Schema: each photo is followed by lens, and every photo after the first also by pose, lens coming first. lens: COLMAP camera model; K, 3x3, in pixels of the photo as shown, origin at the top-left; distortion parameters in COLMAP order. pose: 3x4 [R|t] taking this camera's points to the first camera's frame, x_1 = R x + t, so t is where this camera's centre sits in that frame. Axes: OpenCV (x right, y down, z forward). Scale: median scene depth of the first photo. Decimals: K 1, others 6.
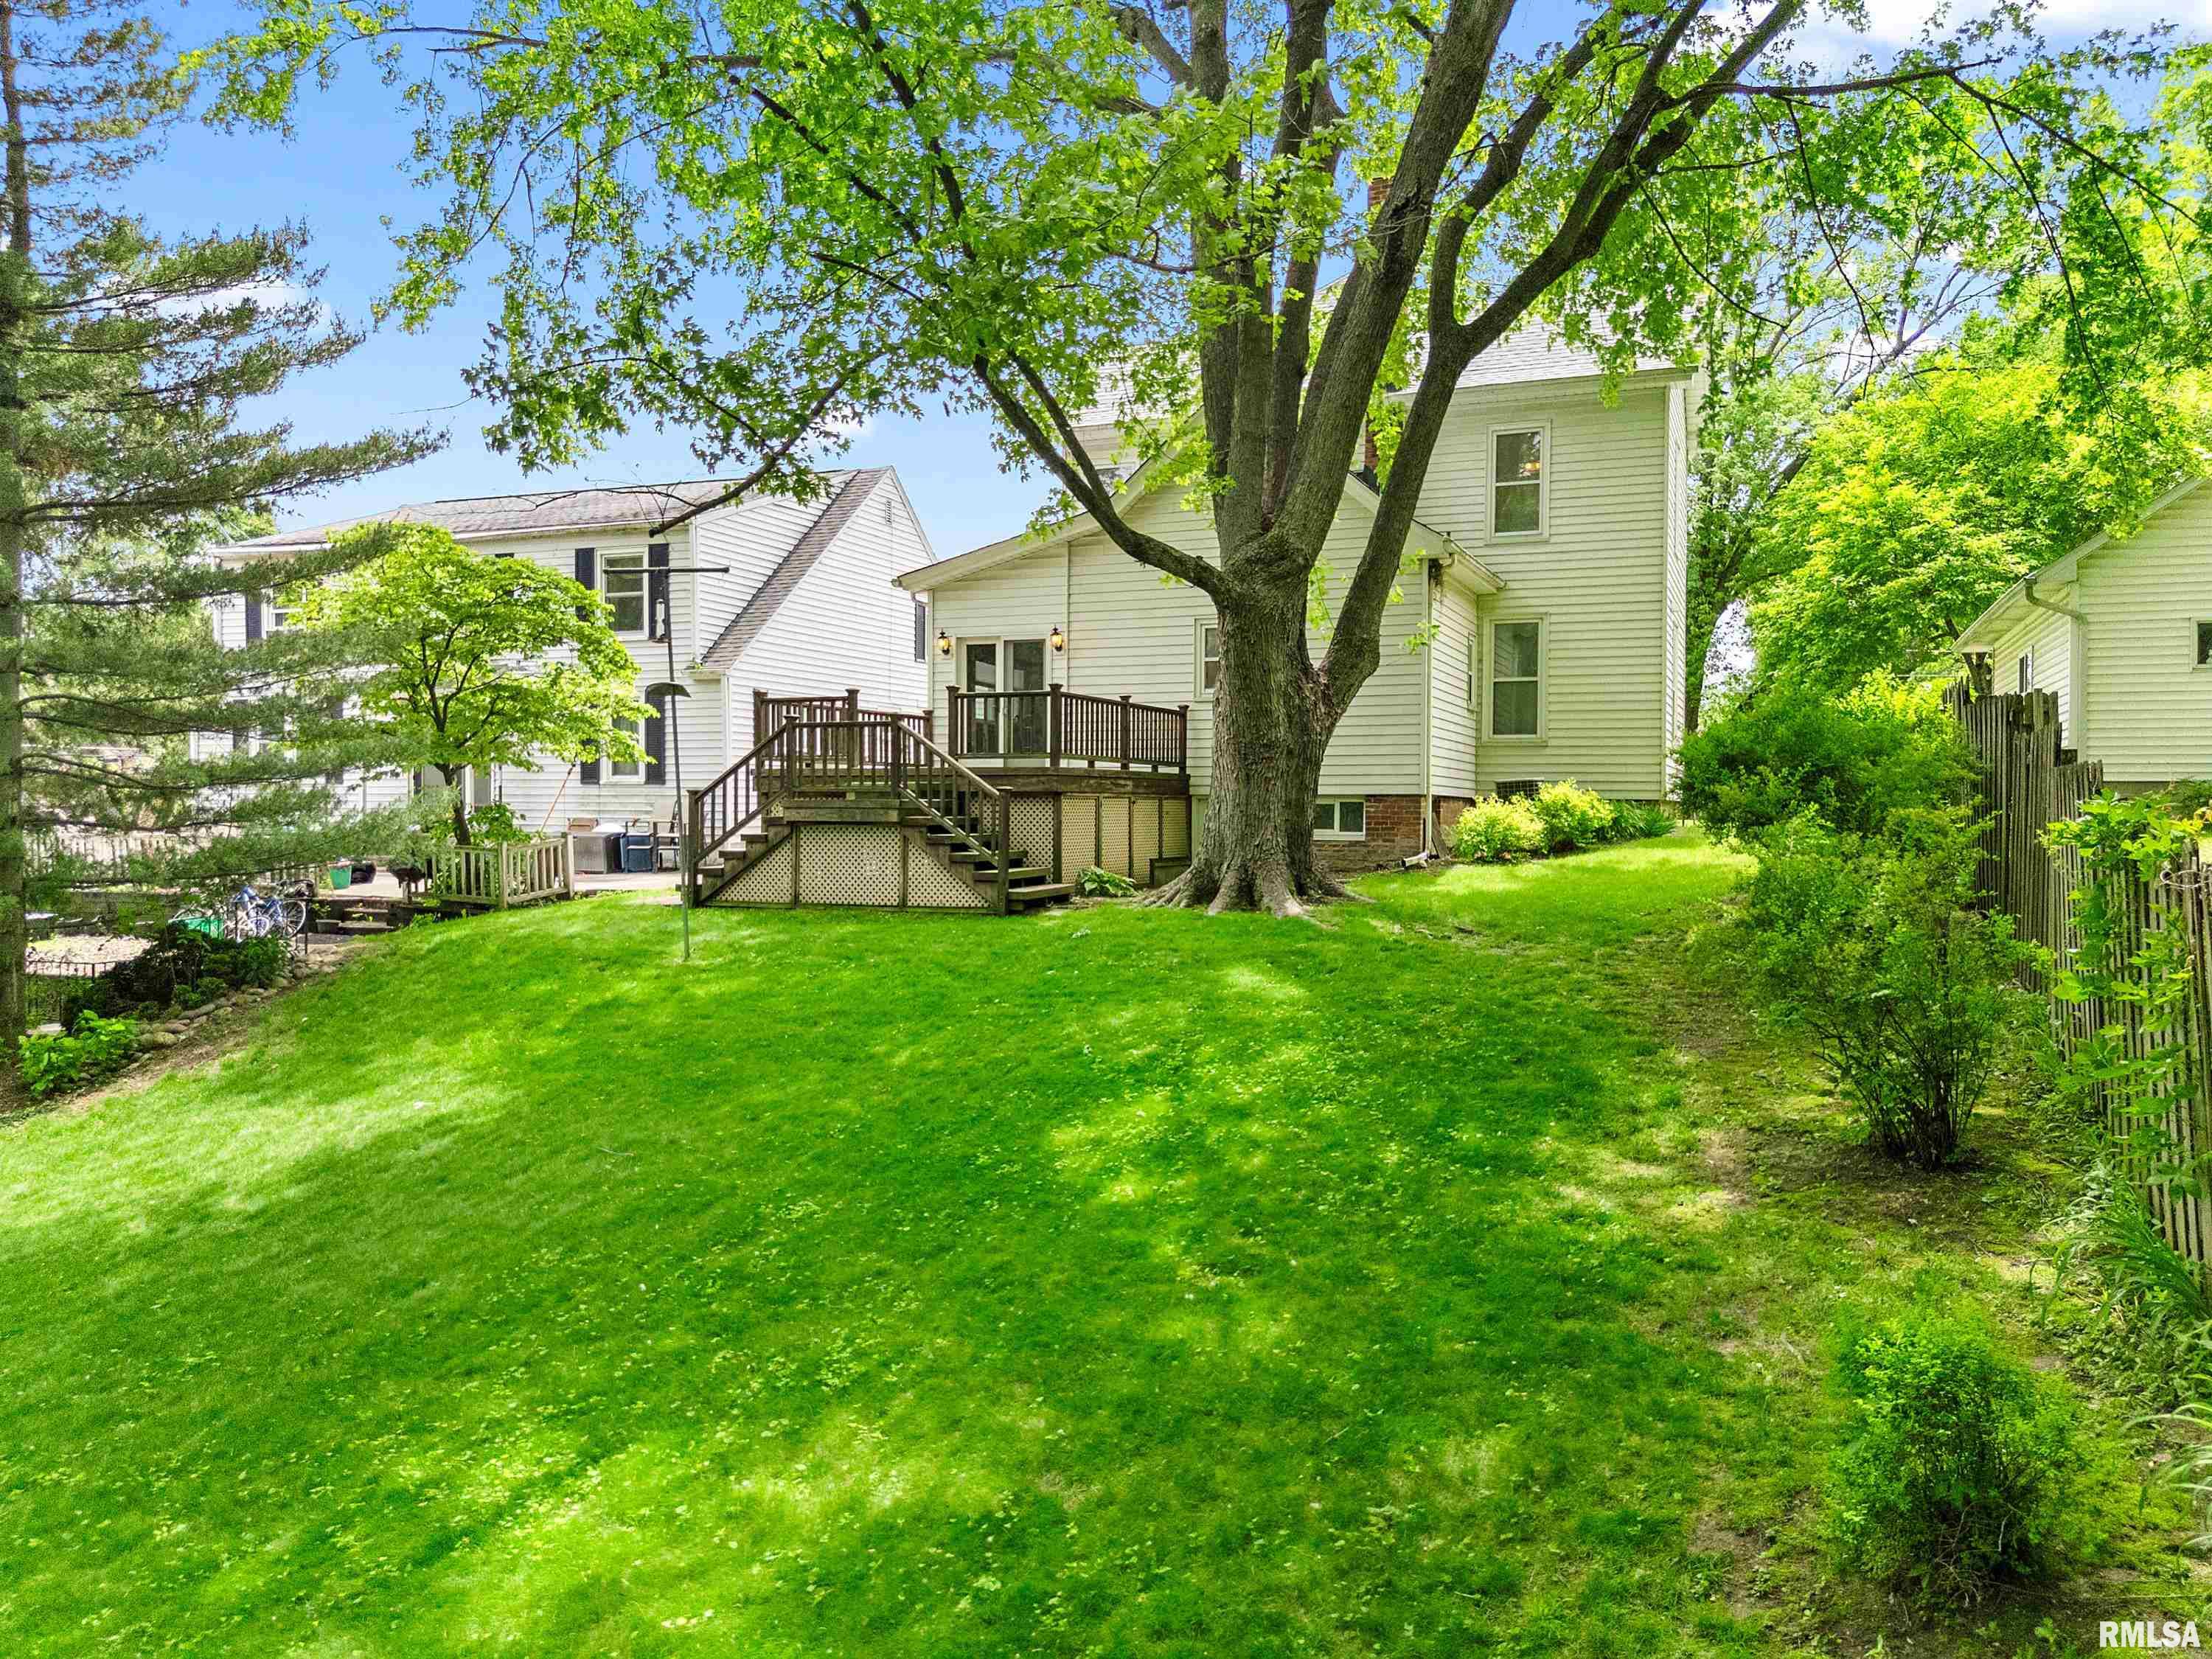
lens RADIAL K [[1642.4, 0, 1105.8], [0, 1642.4, 830.8], [0, 0, 1]] dist [0.046002, -0.001159]
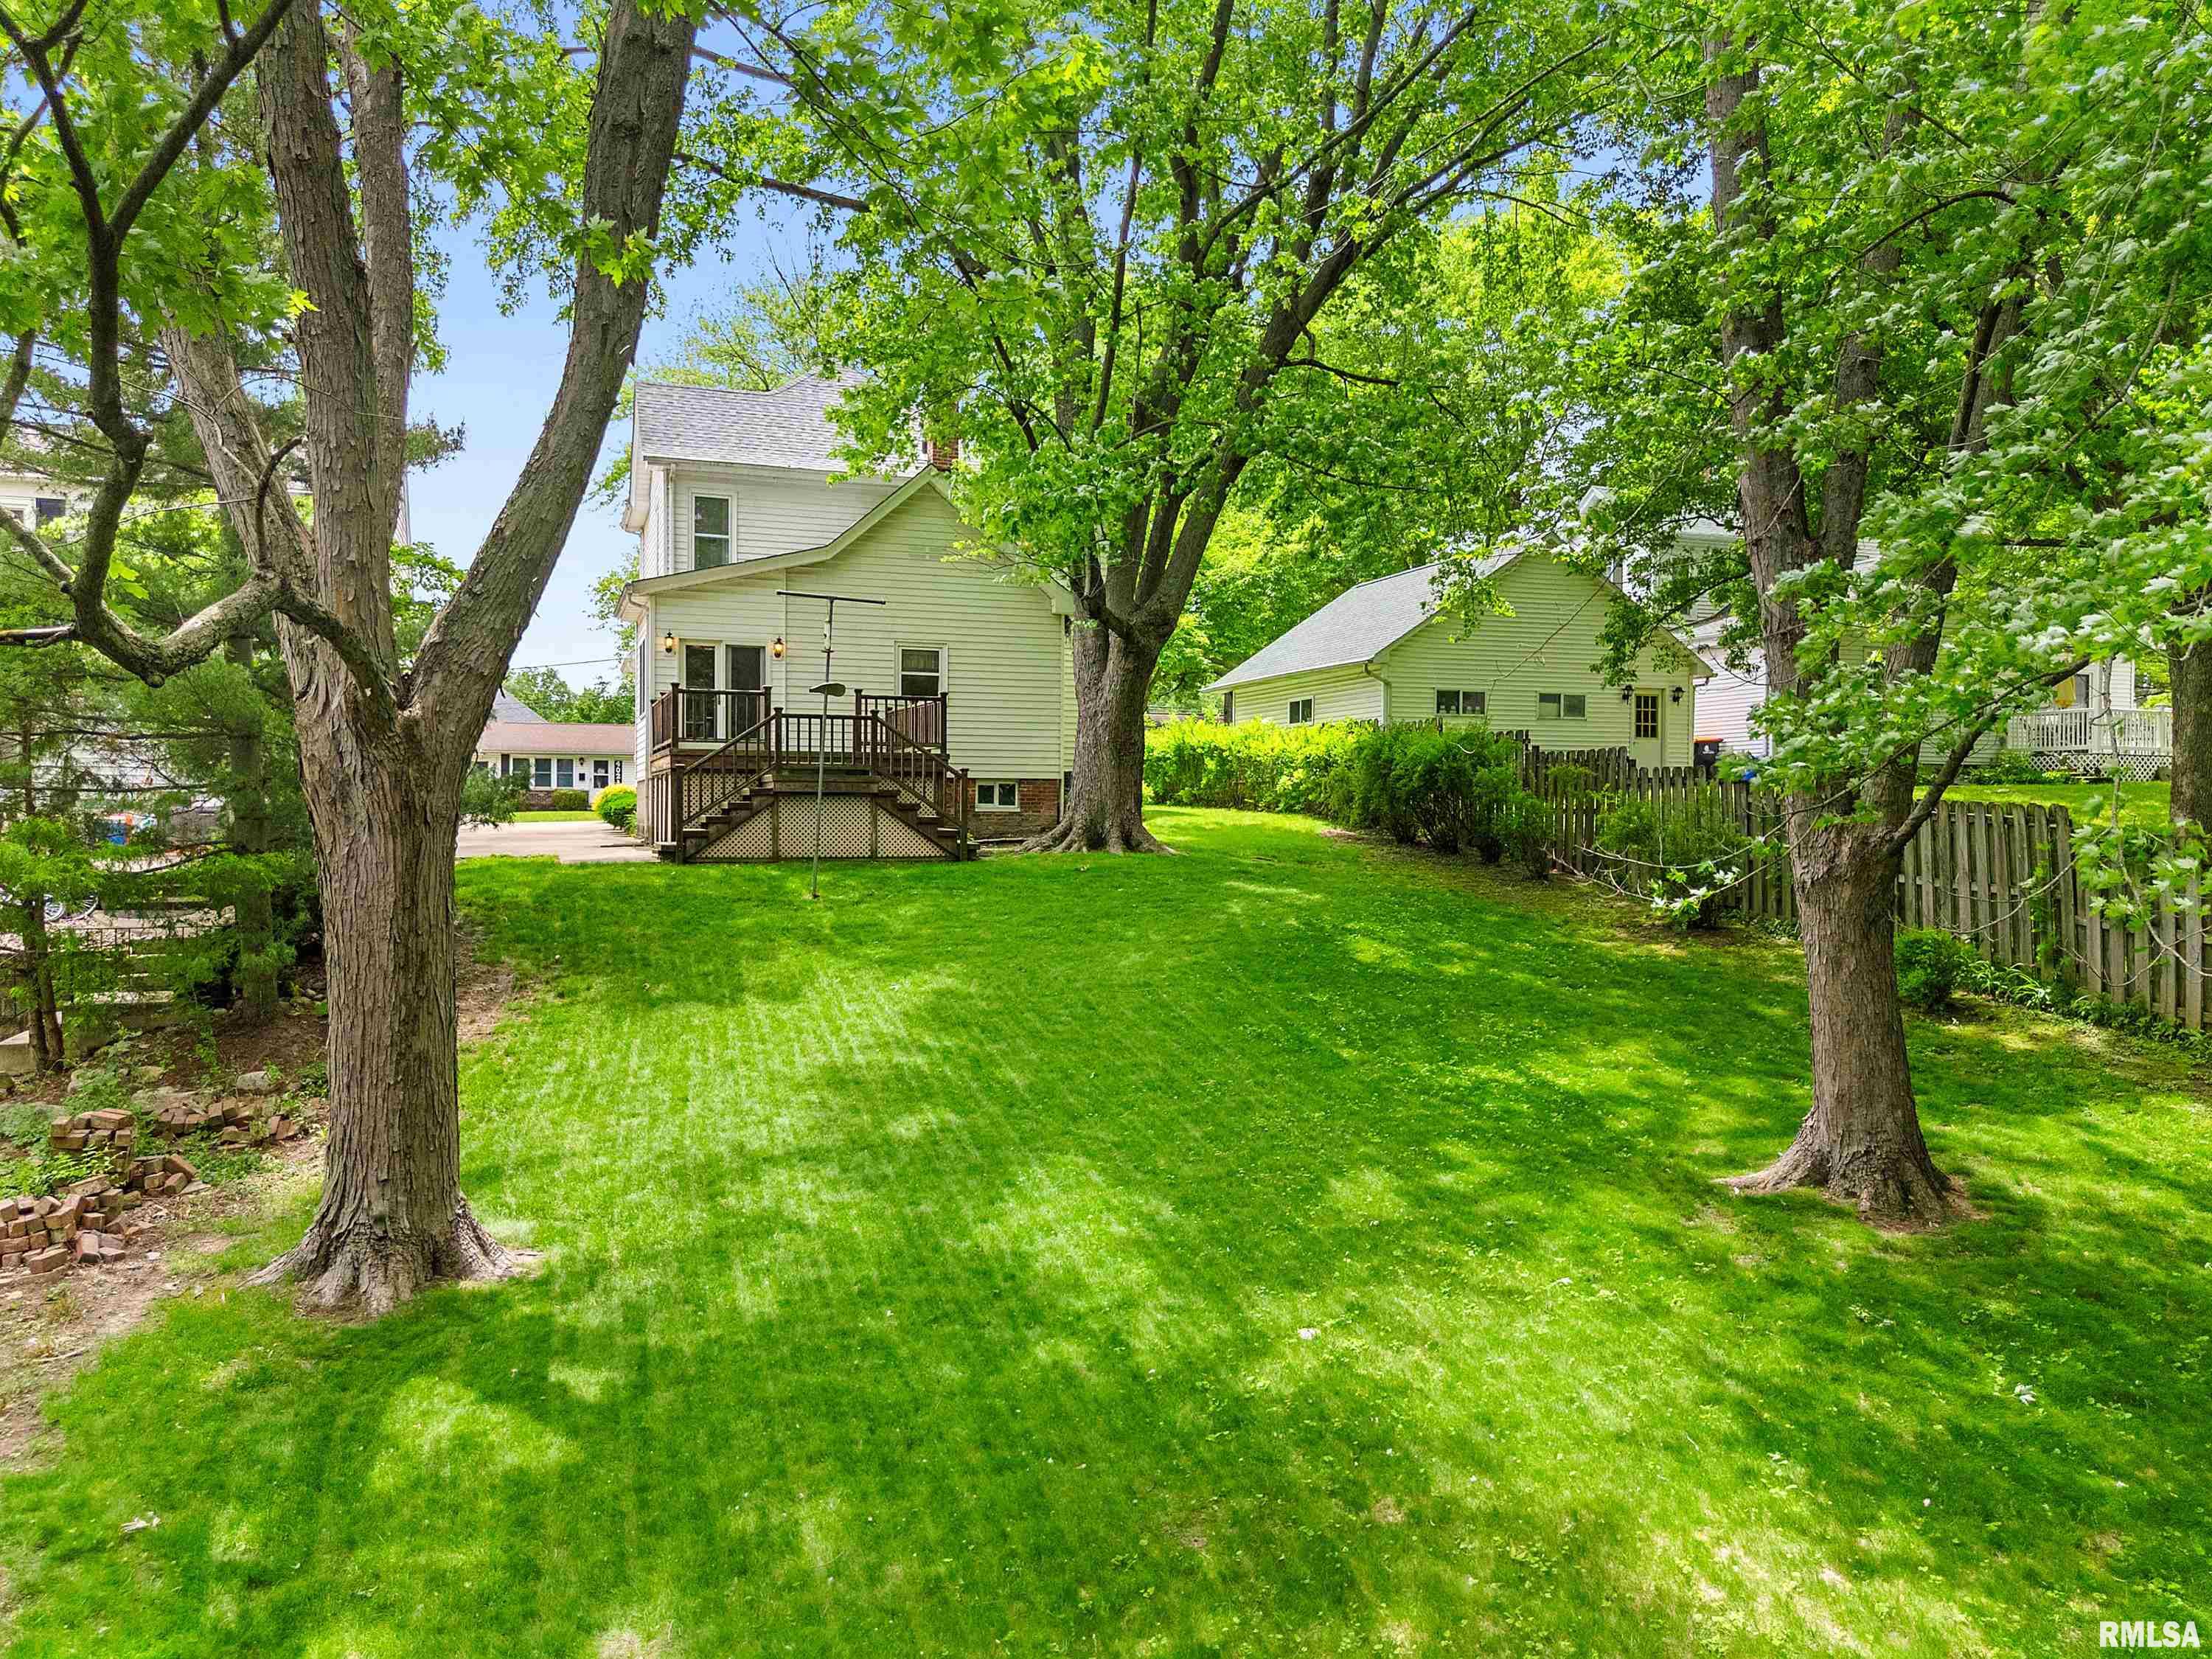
lens RADIAL K [[1642.4, 0, 1107.3], [0, 1642.4, 829.2], [0, 0, 1]] dist [0.046002, -0.001159]
pose [[0.731630, -0.005924, 0.681676, -0.728135], [0.007382, 0.999972, 0.000767, 0.020175], [-0.681662, 0.004471, 0.731653, -0.061697]]
